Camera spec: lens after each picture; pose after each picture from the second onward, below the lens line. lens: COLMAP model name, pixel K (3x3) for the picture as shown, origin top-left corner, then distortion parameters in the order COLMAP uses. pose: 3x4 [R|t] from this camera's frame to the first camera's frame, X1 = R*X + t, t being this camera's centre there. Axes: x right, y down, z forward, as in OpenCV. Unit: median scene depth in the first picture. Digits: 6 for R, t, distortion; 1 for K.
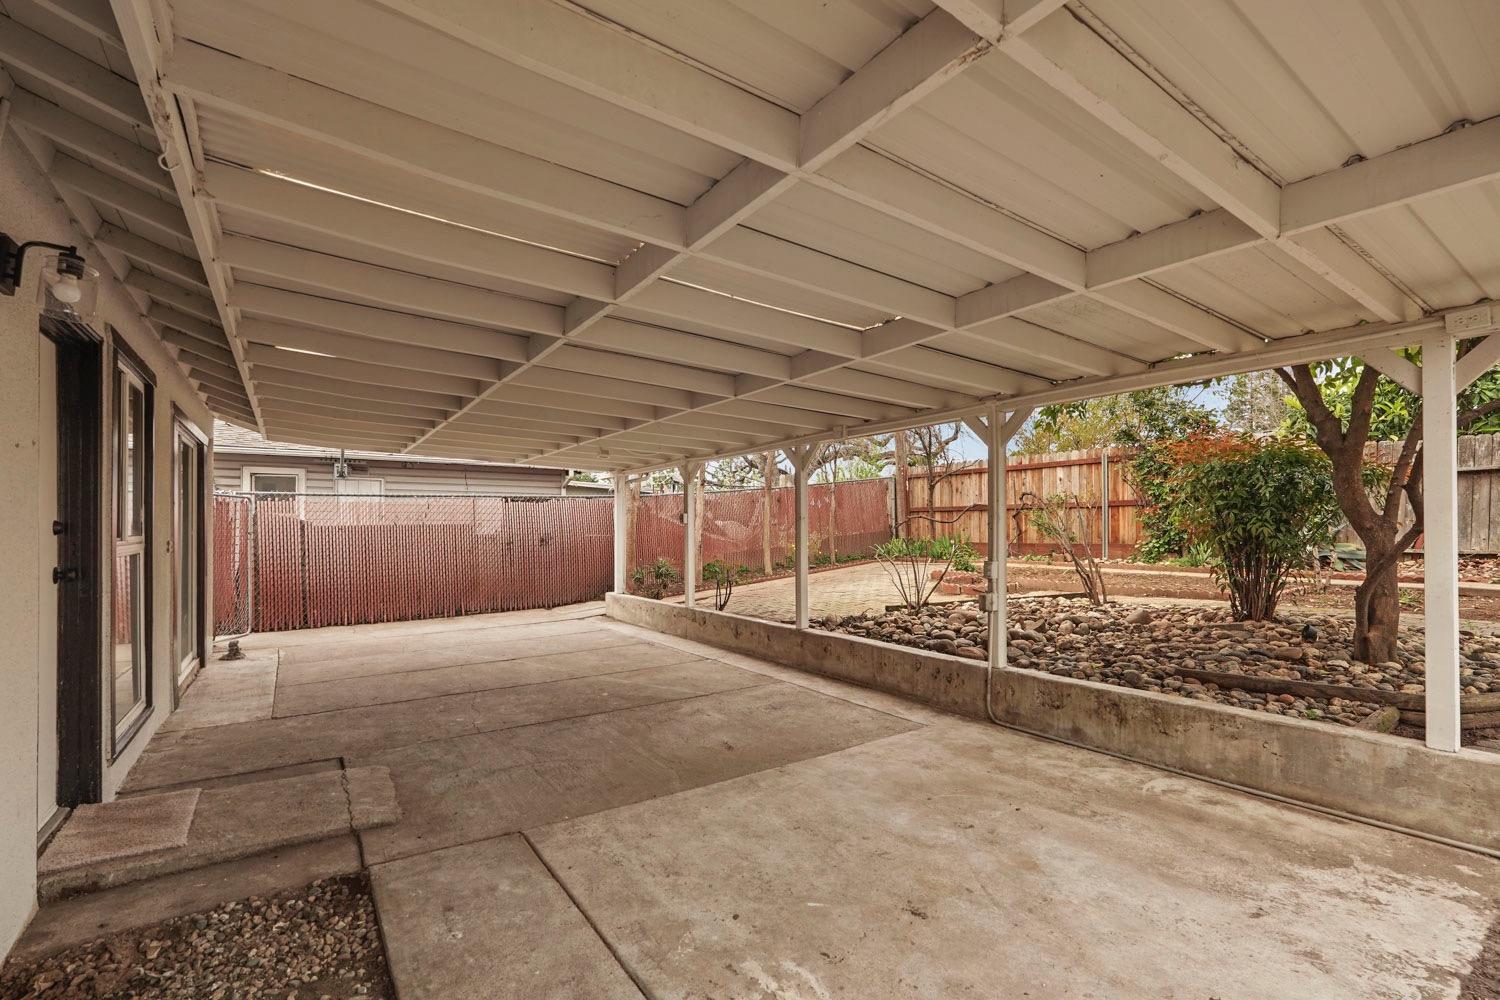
lens RADIAL K [[671.7, 0, 748.7], [0, 671.7, 524.1], [0, 0, 1]] dist [-0.012513, 0.008612]
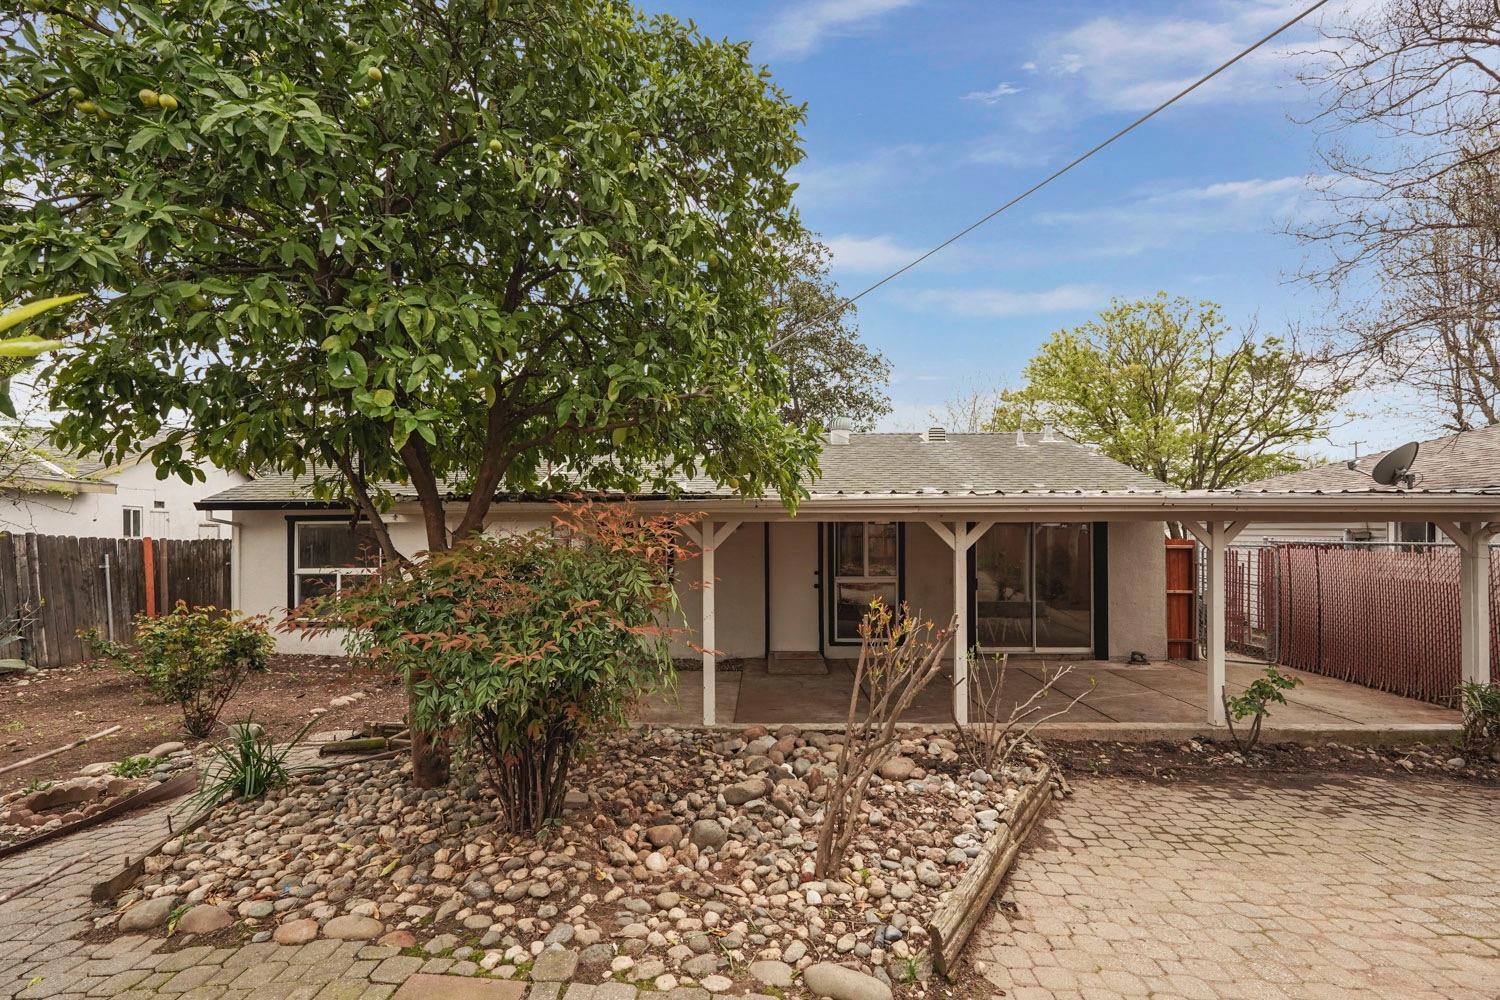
lens RADIAL K [[676.8, 0, 750.9], [0, 676.8, 512.9], [0, 0, 1]] dist [-0.016203, 0.009782]
pose [[-0.580863, -0.007804, -0.813964, 0.697067], [0.012098, 0.999761, -0.018219, -0.083006], [0.813911, -0.020430, -0.580630, 0.922763]]
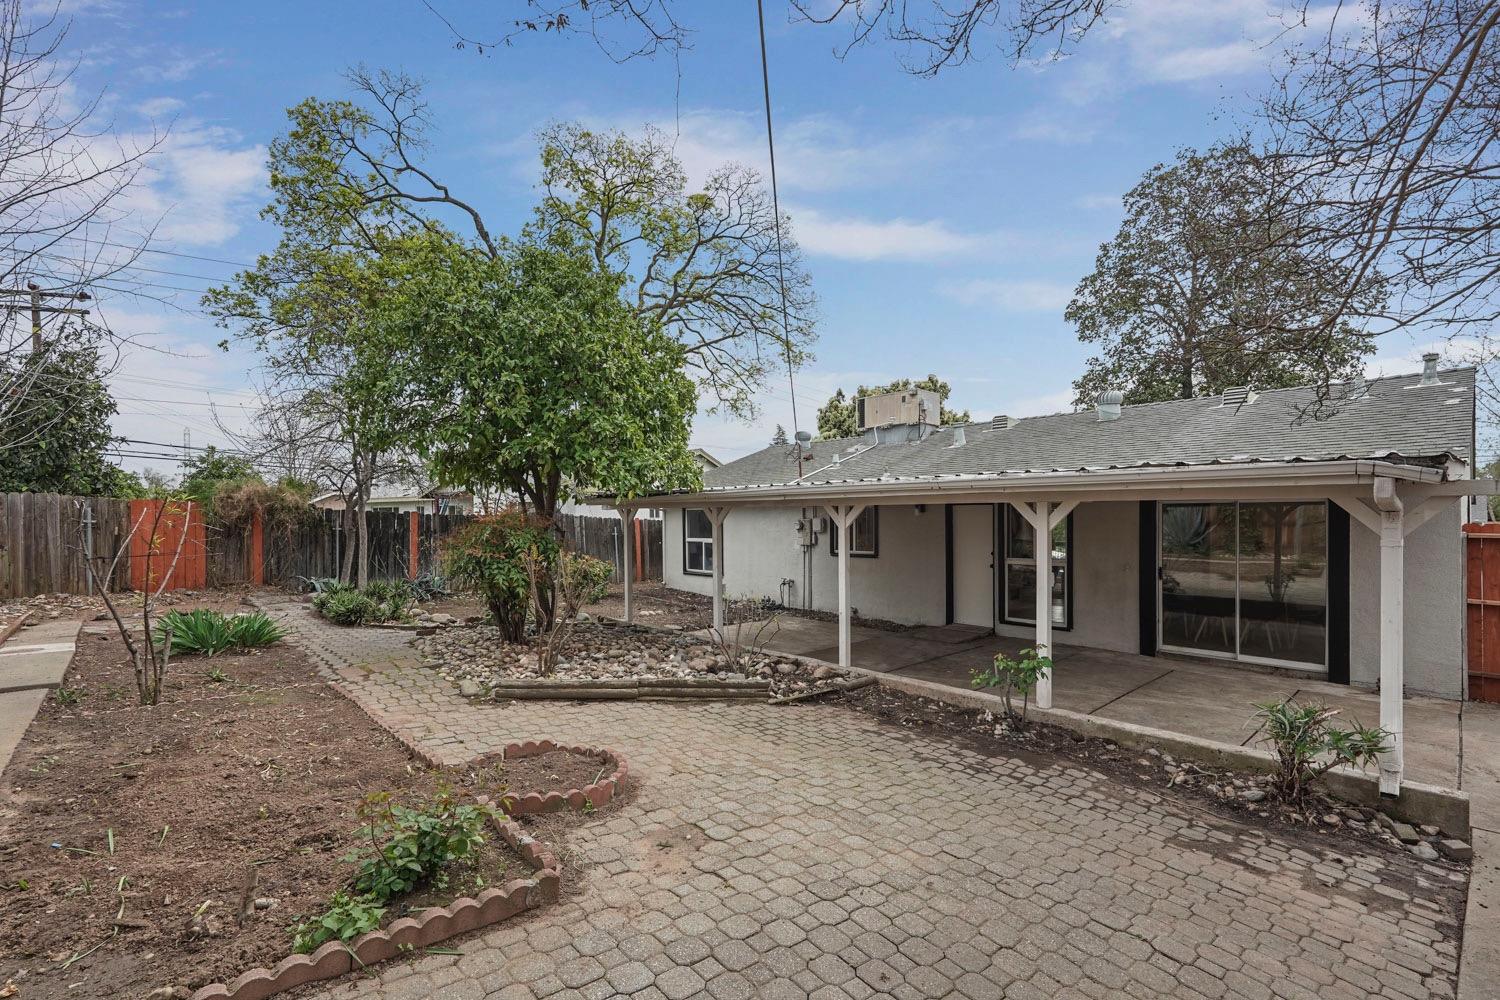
lens RADIAL K [[676.8, 0, 750.9], [0, 676.8, 512.9], [0, 0, 1]] dist [-0.016203, 0.009782]
pose [[-0.990183, 0.012746, -0.139196, 0.277772], [0.013957, 0.999873, -0.007731, -0.069536], [0.139079, -0.009598, -0.990235, 1.496336]]
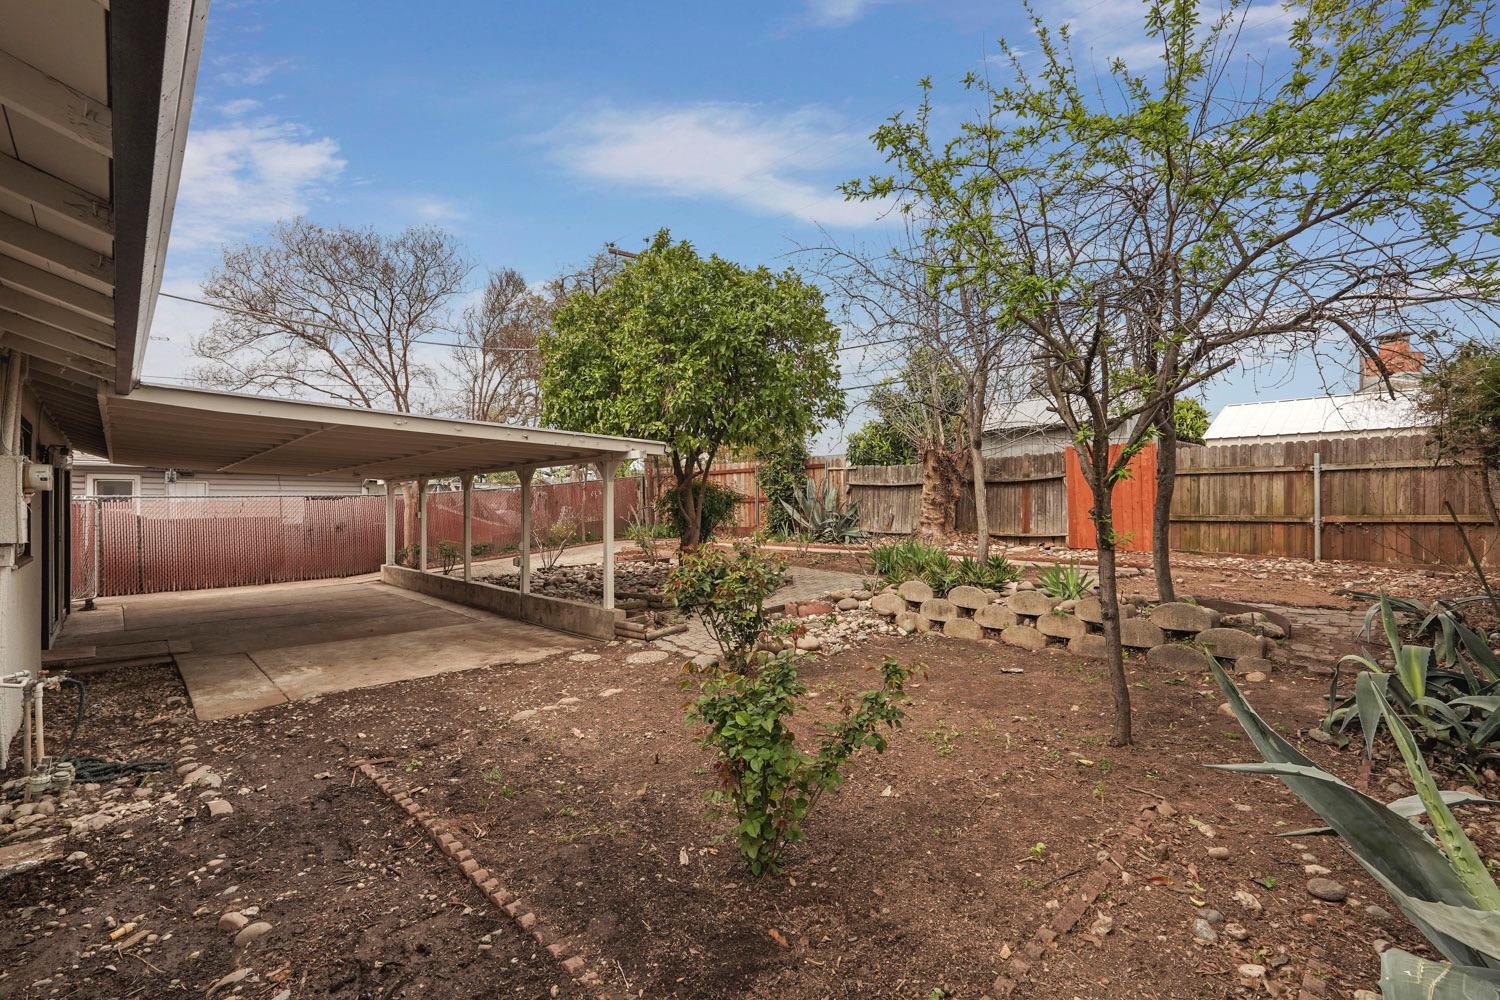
lens RADIAL K [[672.0, 0, 751.0], [0, 672.0, 501.2], [0, 0, 1]] dist [-0.013762, 0.009290]
pose [[0.986974, -0.000177, 0.160880, 0.363791], [0.000341, 0.999999, -0.000993, -0.034125], [-0.160879, 0.001035, 0.986974, -0.574291]]
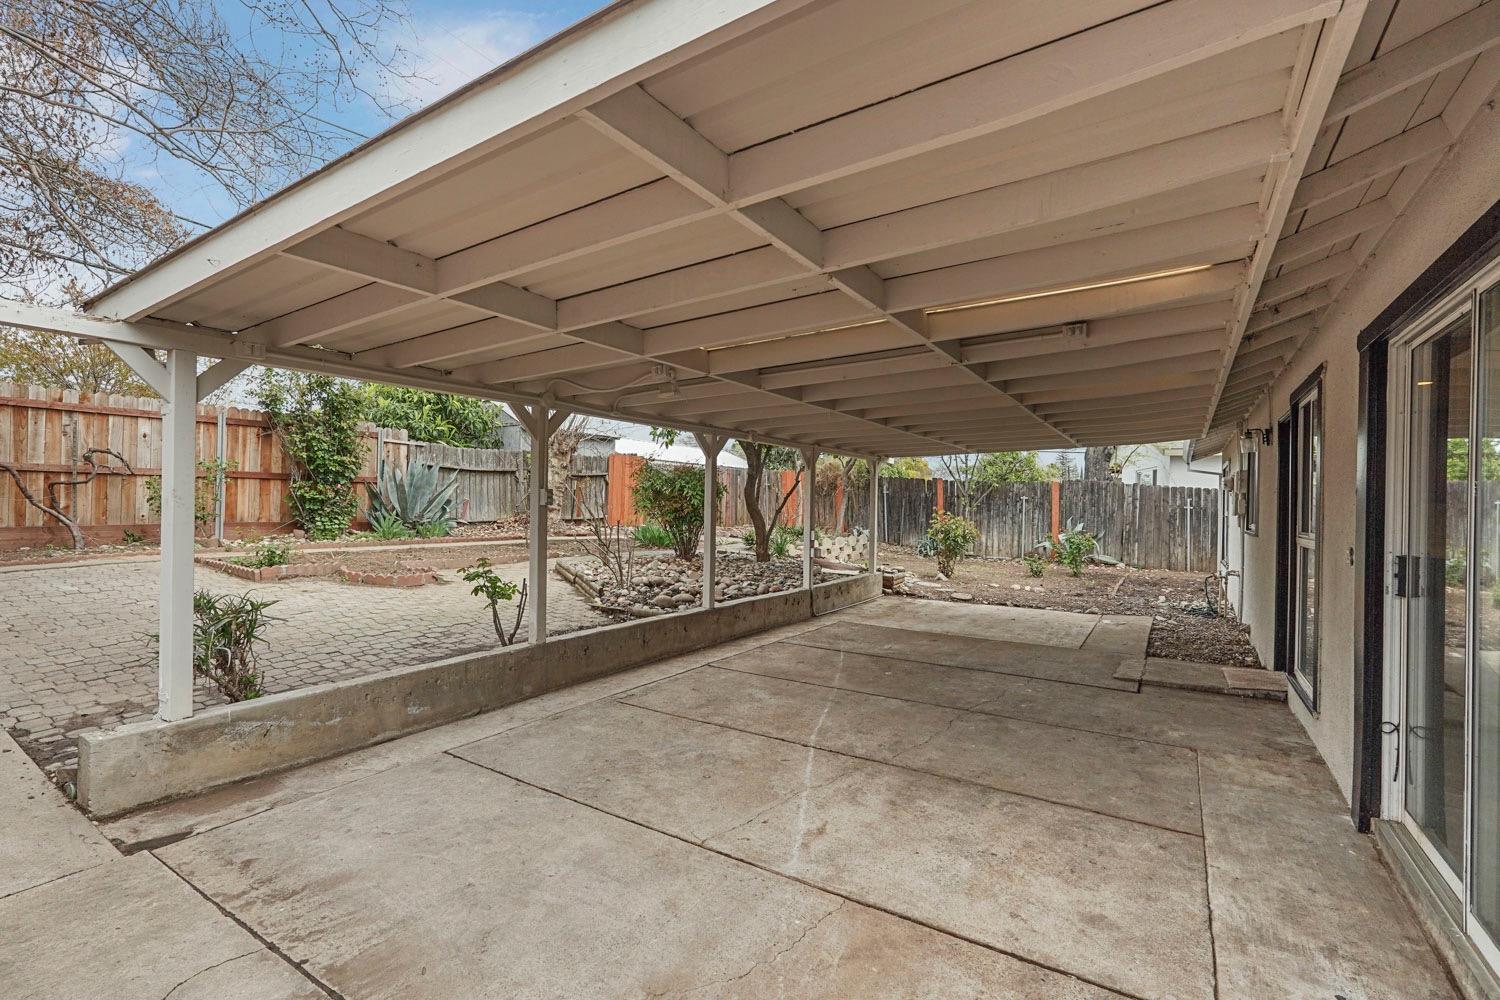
lens RADIAL K [[681.6, 0, 751.1], [0, 681.6, 495.2], [0, 0, 1]] dist [-0.017925, 0.009655]
pose [[-0.399812, 0.009690, 0.916546, -0.663022], [-0.020522, 0.999599, -0.019520, -0.001874], [-0.916368, -0.026613, -0.399453, 0.970417]]
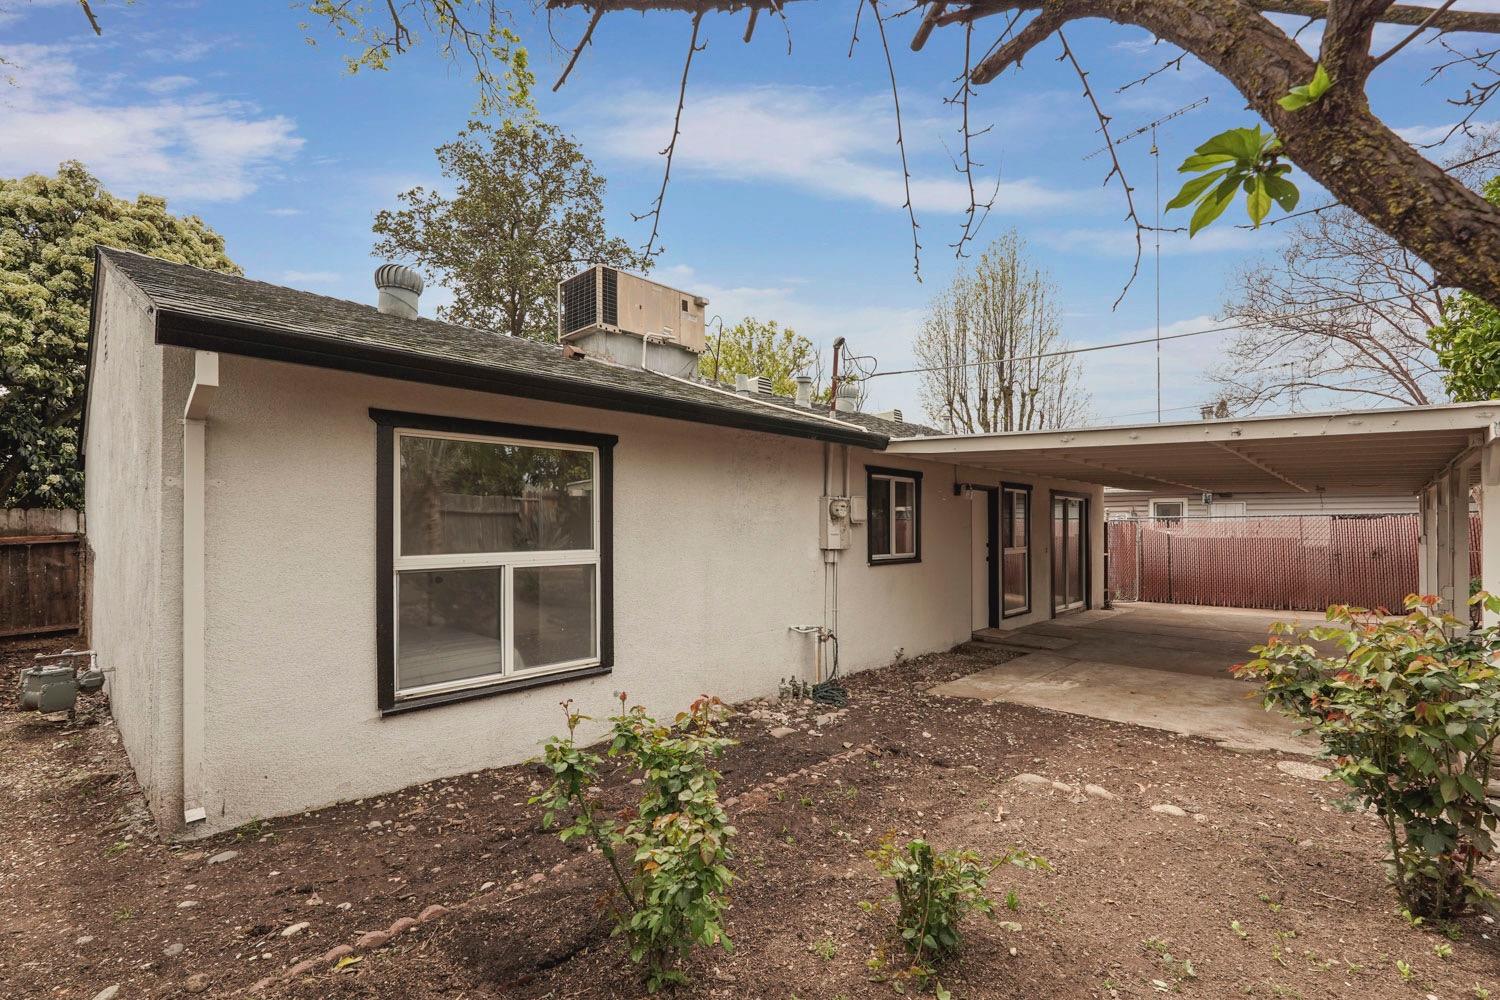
lens RADIAL K [[671.7, 0, 748.7], [0, 671.7, 524.1], [0, 0, 1]] dist [-0.012513, 0.008612]
pose [[0.209379, 0.001632, -0.977833, 0.669557], [0.003573, 0.999991, 0.002434, -0.036861], [0.977828, -0.004004, 0.209371, -0.296099]]
